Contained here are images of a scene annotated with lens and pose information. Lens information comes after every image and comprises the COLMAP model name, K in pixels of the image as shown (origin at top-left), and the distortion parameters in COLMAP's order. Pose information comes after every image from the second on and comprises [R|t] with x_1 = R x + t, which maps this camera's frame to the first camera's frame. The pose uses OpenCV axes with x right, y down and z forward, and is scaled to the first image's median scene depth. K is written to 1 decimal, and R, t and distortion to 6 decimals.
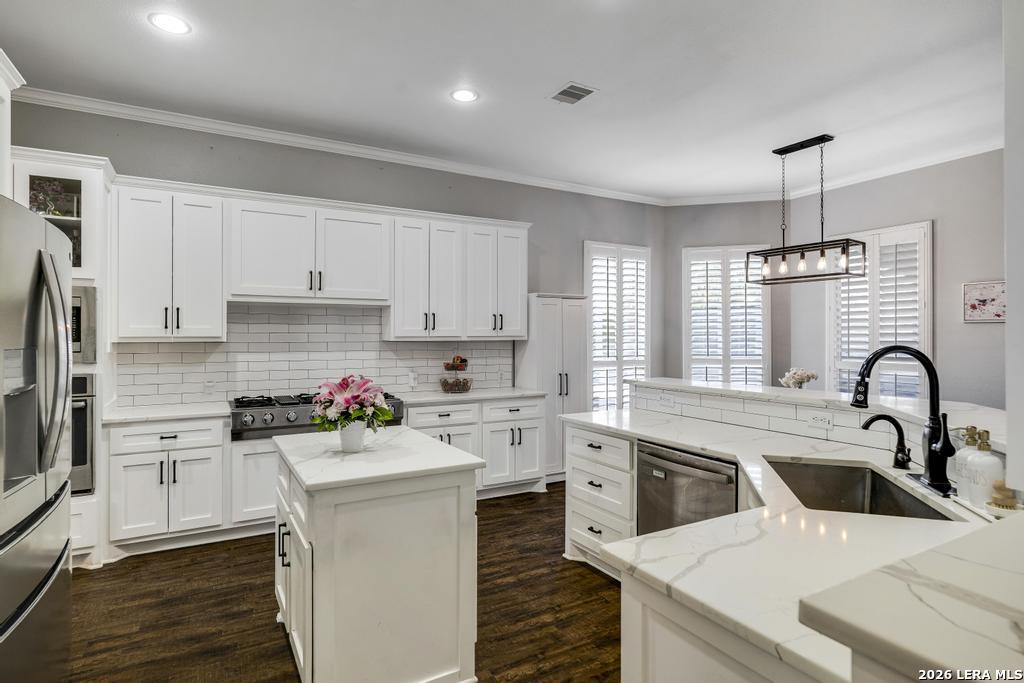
lens RADIAL K [[554.5, 0, 512.0], [0, 554.5, 341.5], [0, 0, 1]] dist [0.000287, 0.000220]
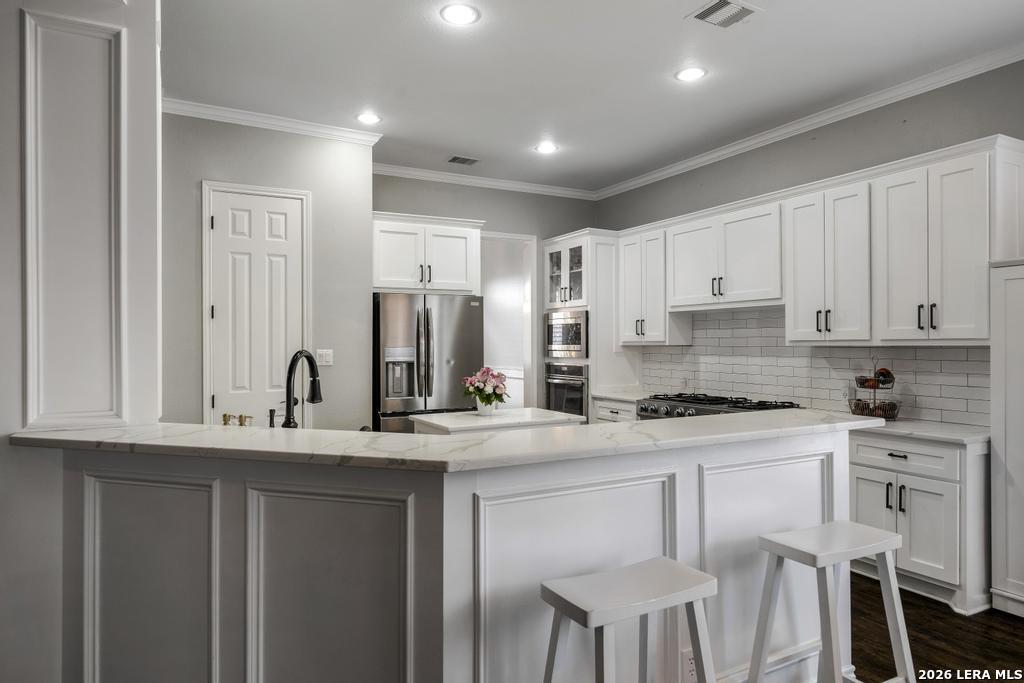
lens RADIAL K [[637.9, 0, 512.0], [0, 637.9, 341.5], [0, 0, 1]] dist [0.001557, -0.000075]
pose [[-0.035704, -0.001675, -0.999361, 0.757797], [-0.006624, 0.999977, -0.001440, -0.002926], [0.999340, 0.006568, -0.035714, 0.589329]]
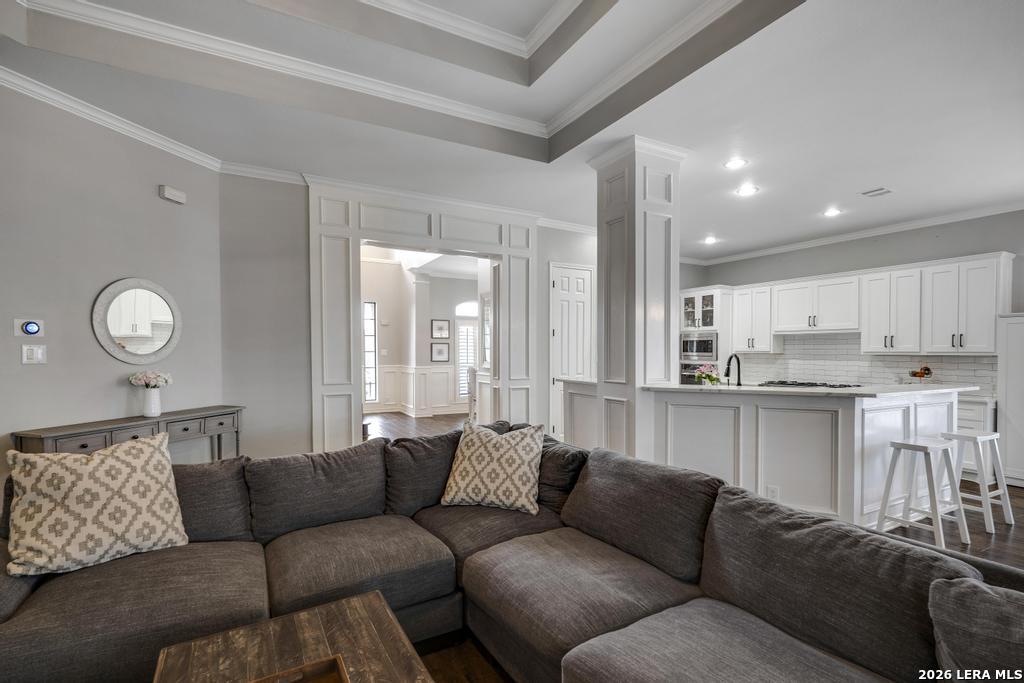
lens RADIAL K [[476.8, 0, 507.8], [0, 476.8, 357.5], [0, 0, 1]] dist [-0.000425, -0.000264]
pose [[-0.034554, 0.015261, -0.999286, 1.138484], [-0.017944, 0.999713, 0.015888, 0.004120], [0.999242, 0.018481, -0.034270, 0.035235]]
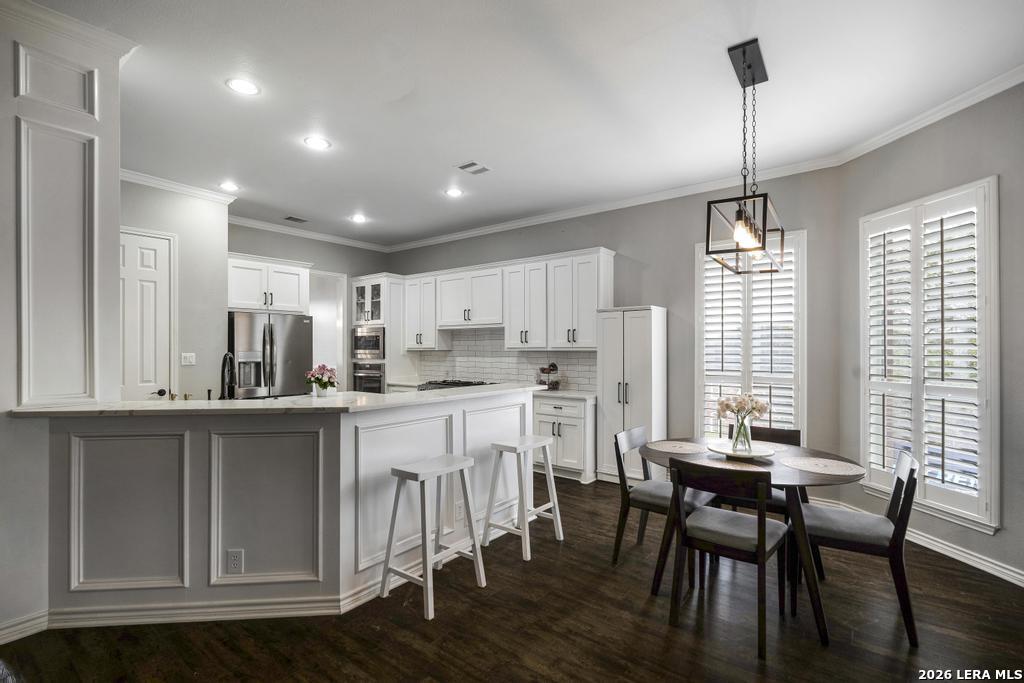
lens RADIAL K [[478.4, 0, 512.0], [0, 478.4, 341.5], [0, 0, 1]] dist [-0.000124, -0.000003]
pose [[0.372535, -0.013026, -0.927927, 0.956296], [-0.009243, 0.999800, -0.017746, -0.002489], [0.927972, 0.015188, 0.372340, 0.516064]]
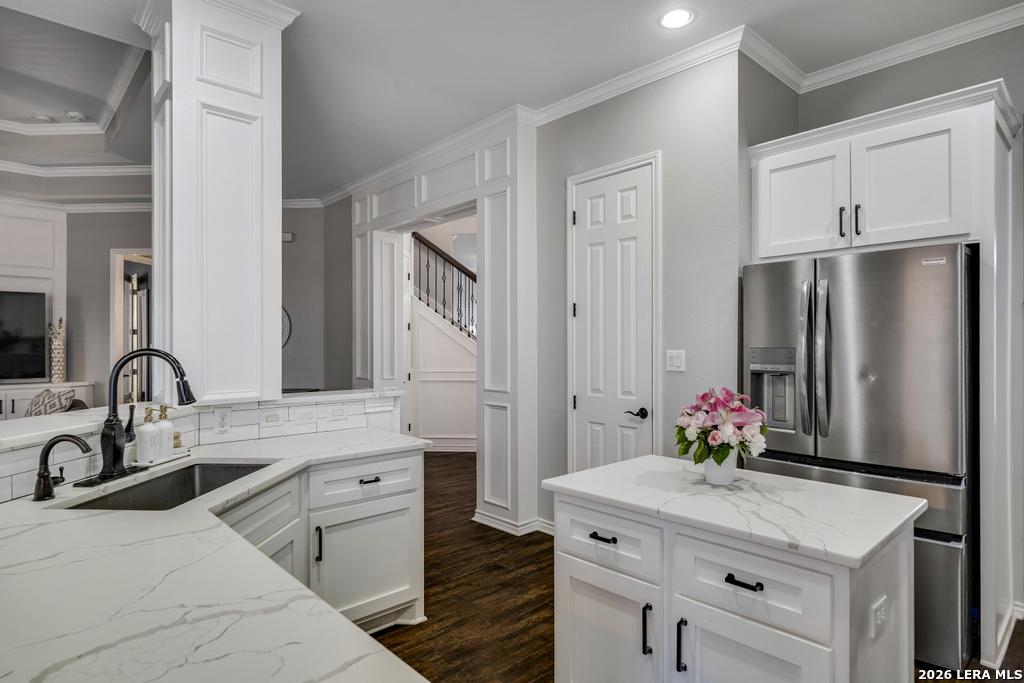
lens RADIAL K [[554.5, 0, 512.0], [0, 554.5, 341.5], [0, 0, 1]] dist [0.000287, 0.000220]
pose [[-0.975932, 0.001115, -0.218073, 0.094074], [0.000082, 0.999989, 0.004743, -0.003530], [0.218076, 0.004611, -0.975921, 0.869198]]
